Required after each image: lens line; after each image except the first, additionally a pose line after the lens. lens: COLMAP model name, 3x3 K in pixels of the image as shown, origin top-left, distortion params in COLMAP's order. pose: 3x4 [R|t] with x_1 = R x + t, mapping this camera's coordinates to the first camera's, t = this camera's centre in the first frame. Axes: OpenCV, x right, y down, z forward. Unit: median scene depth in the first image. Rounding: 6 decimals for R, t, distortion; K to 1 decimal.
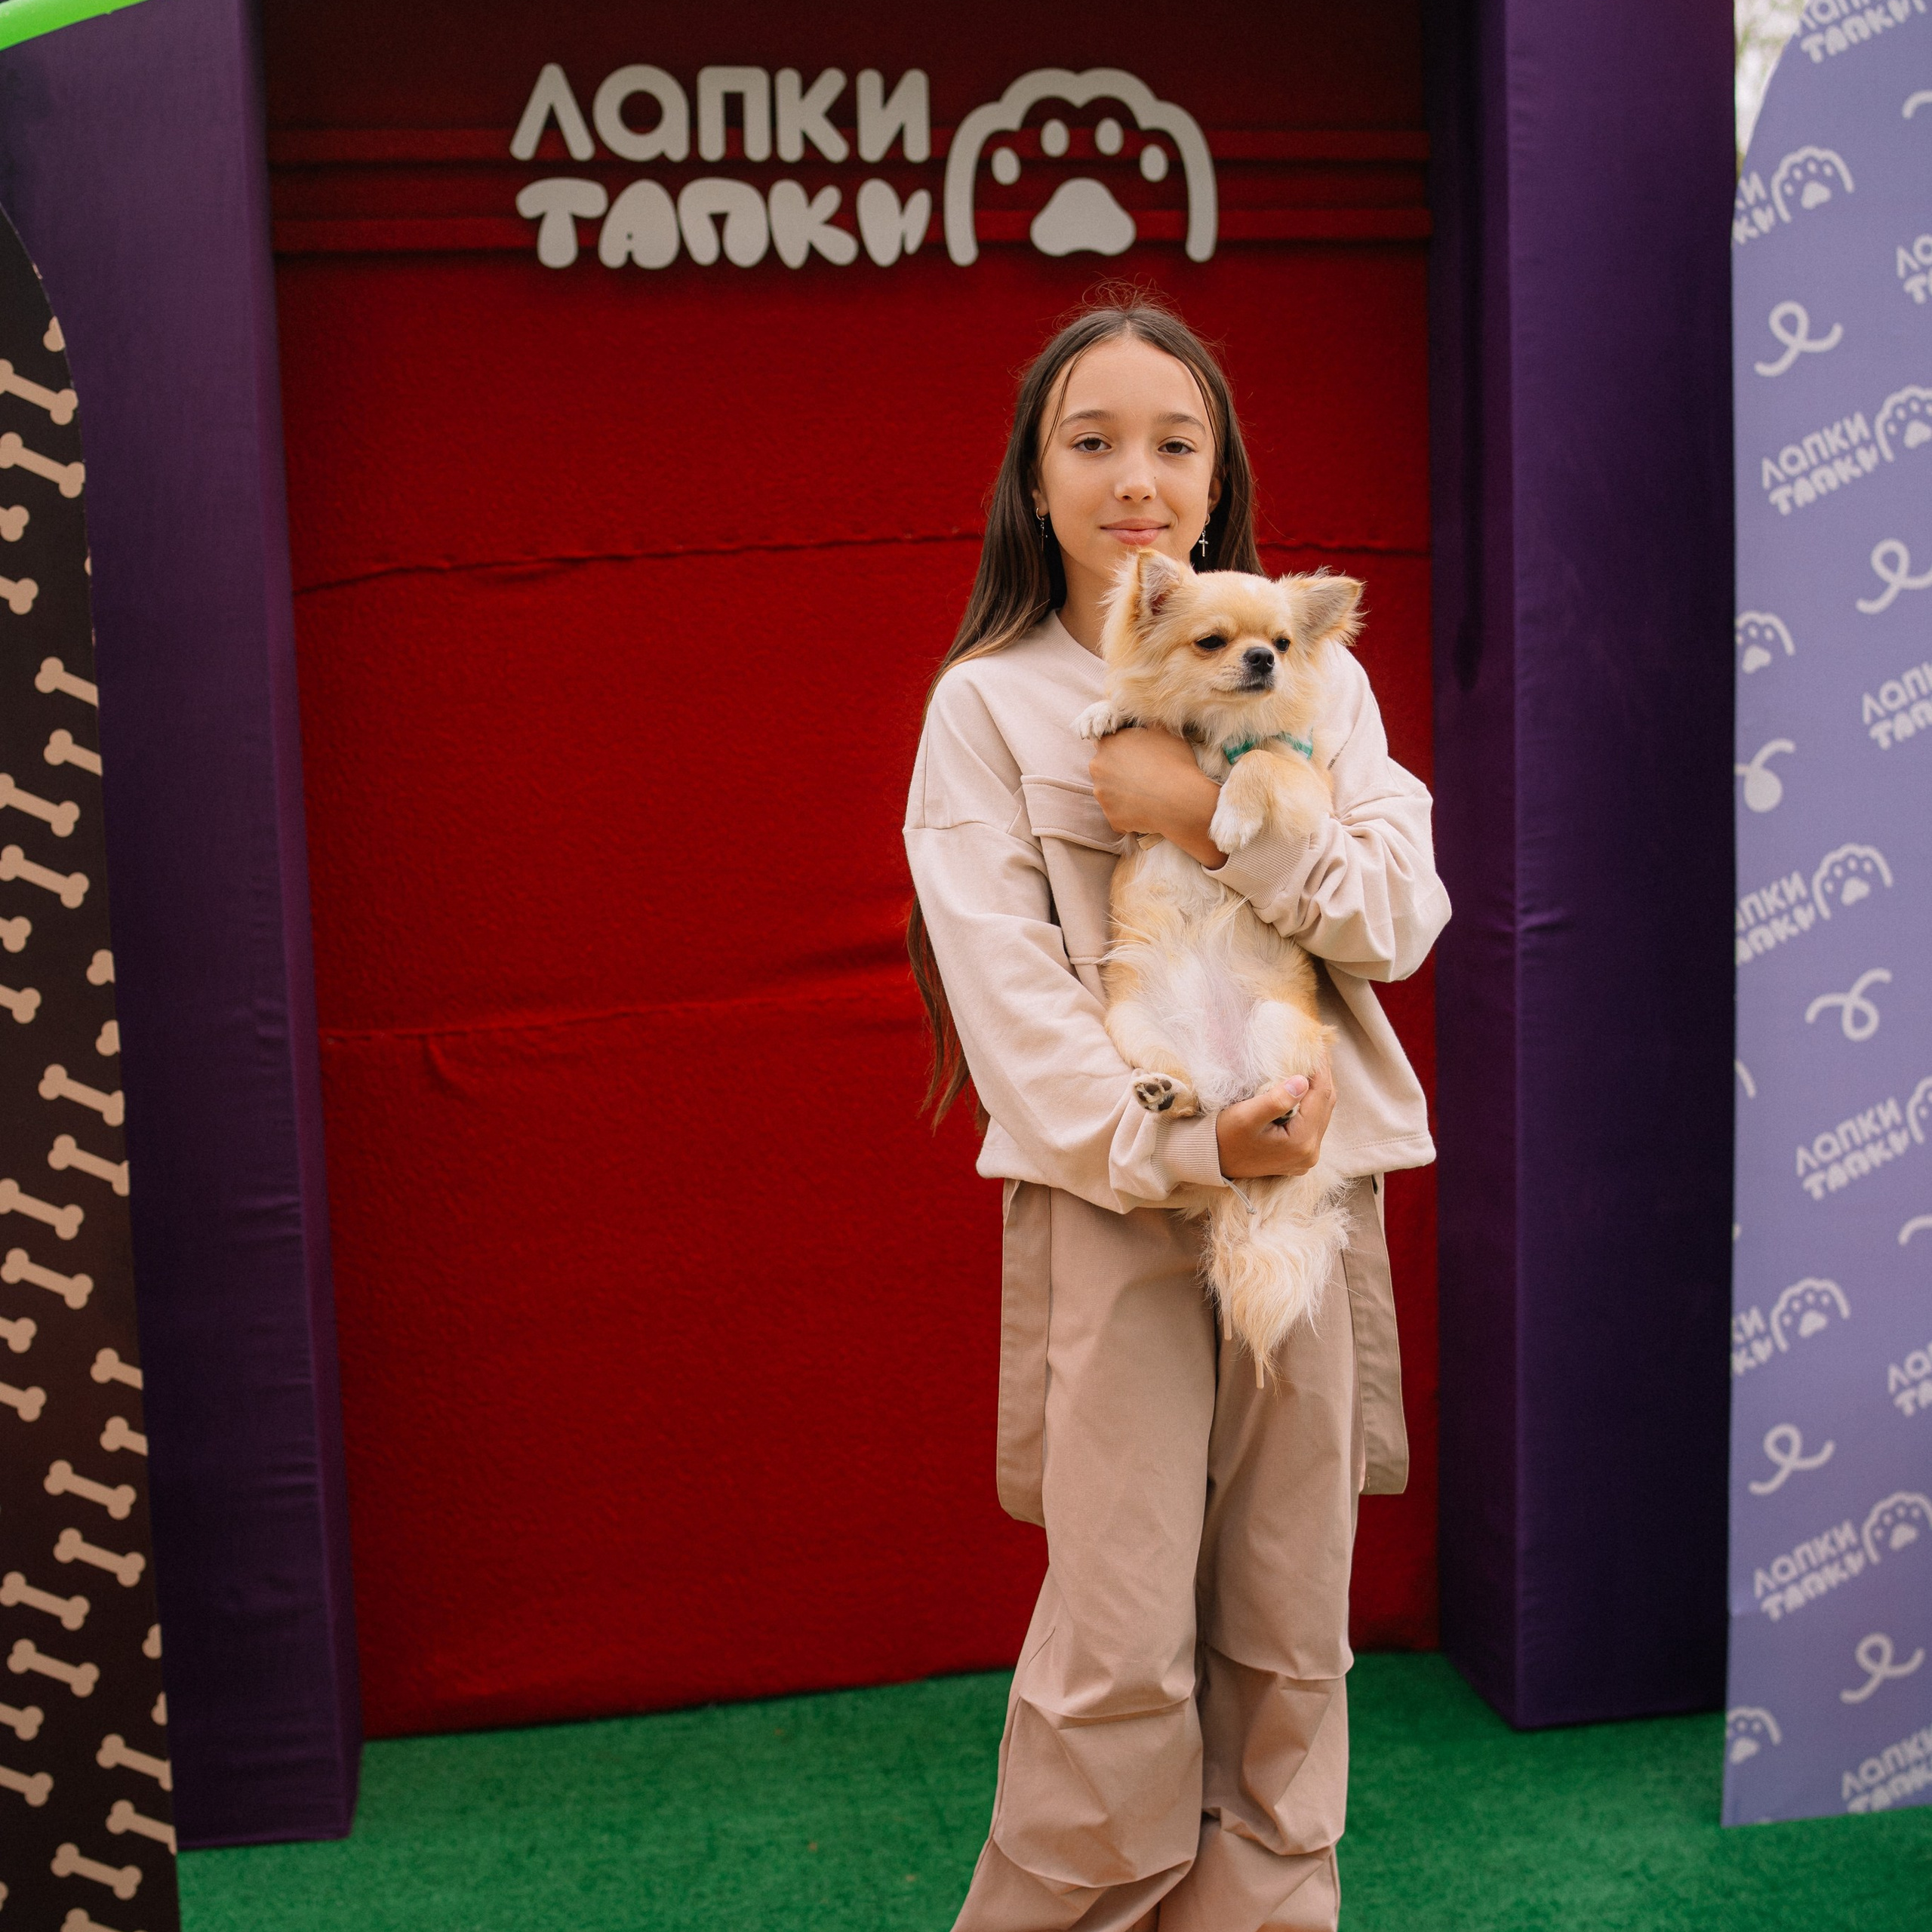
lens RADIAL K [[2697.2, 0, 927.5], [0, 2697.2, 969.1], [0, 0, 1]] dist [-0.108507, 0.137337]
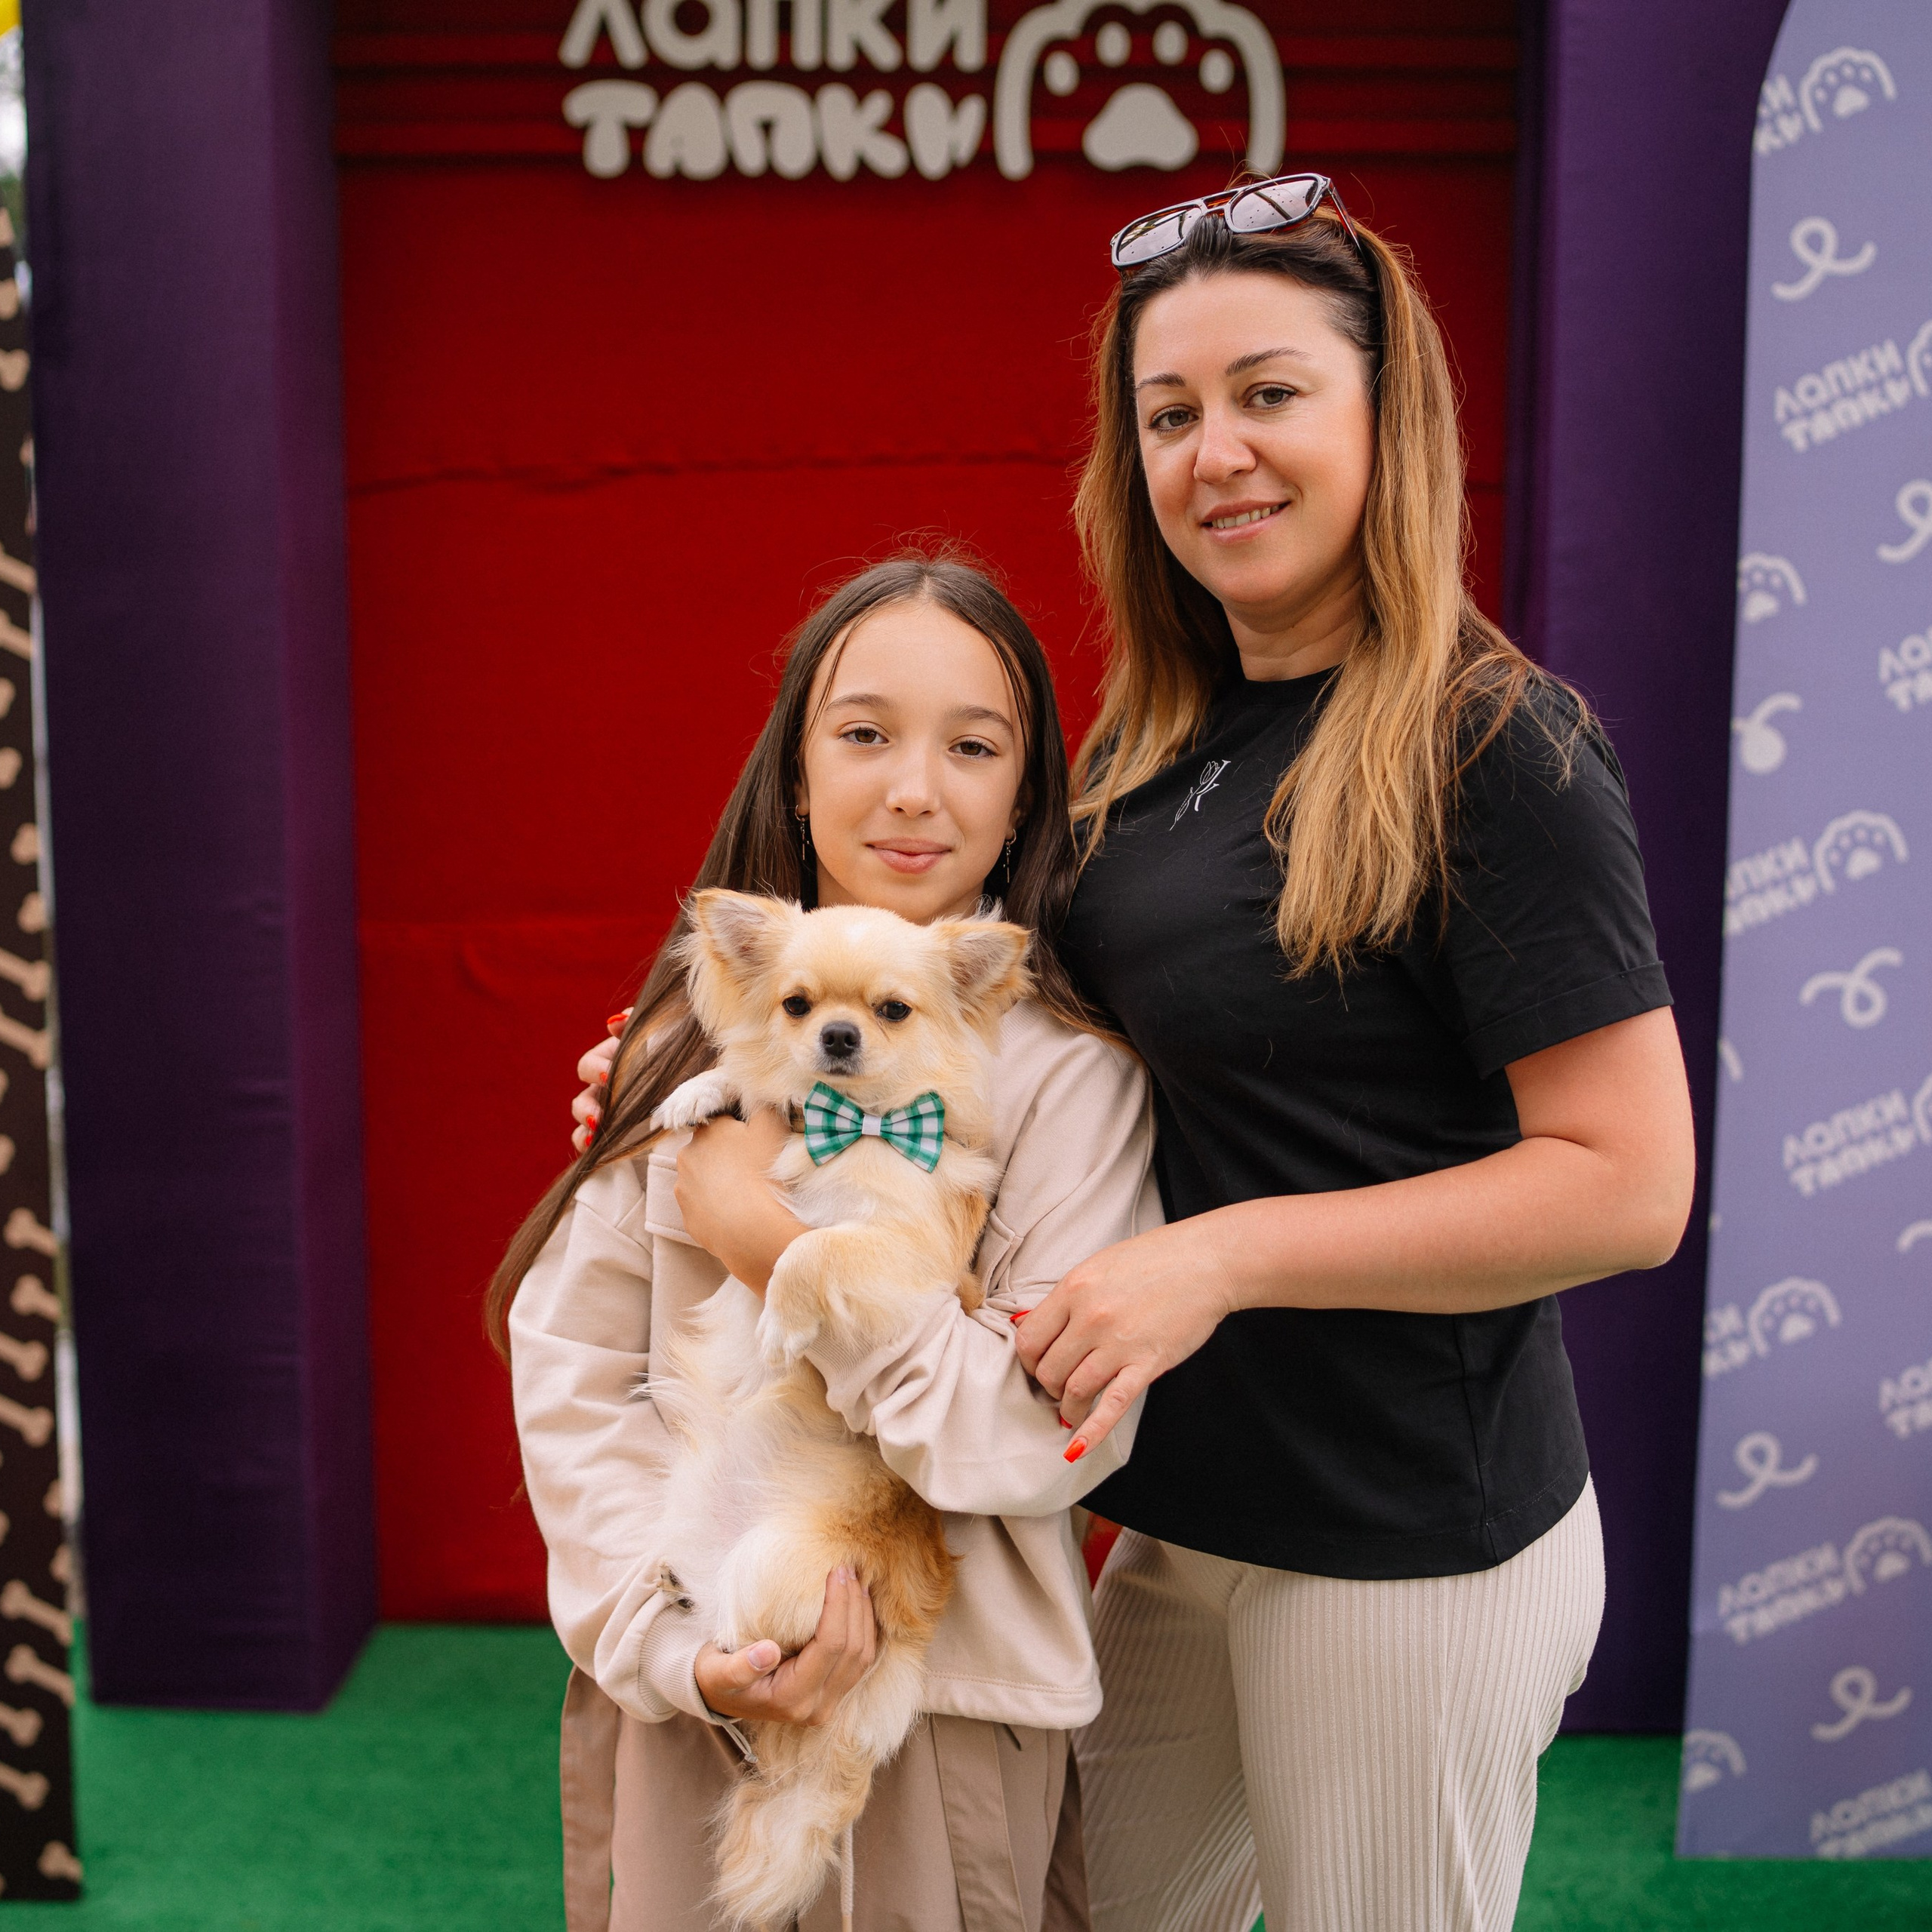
lens RADIAL K [[2697.2, 0, 927.5], [0, 2697.2, 969.1], [0, 0, 1]] dist [-0.108507, 0.137337]
pose [[0.984166, 0.059371, -0.167011, 0.178397], [-0.055771, 0.998101, 0.026170, 0.000987], [0.168248, -0.016441, 0.985608, 0.037204]]
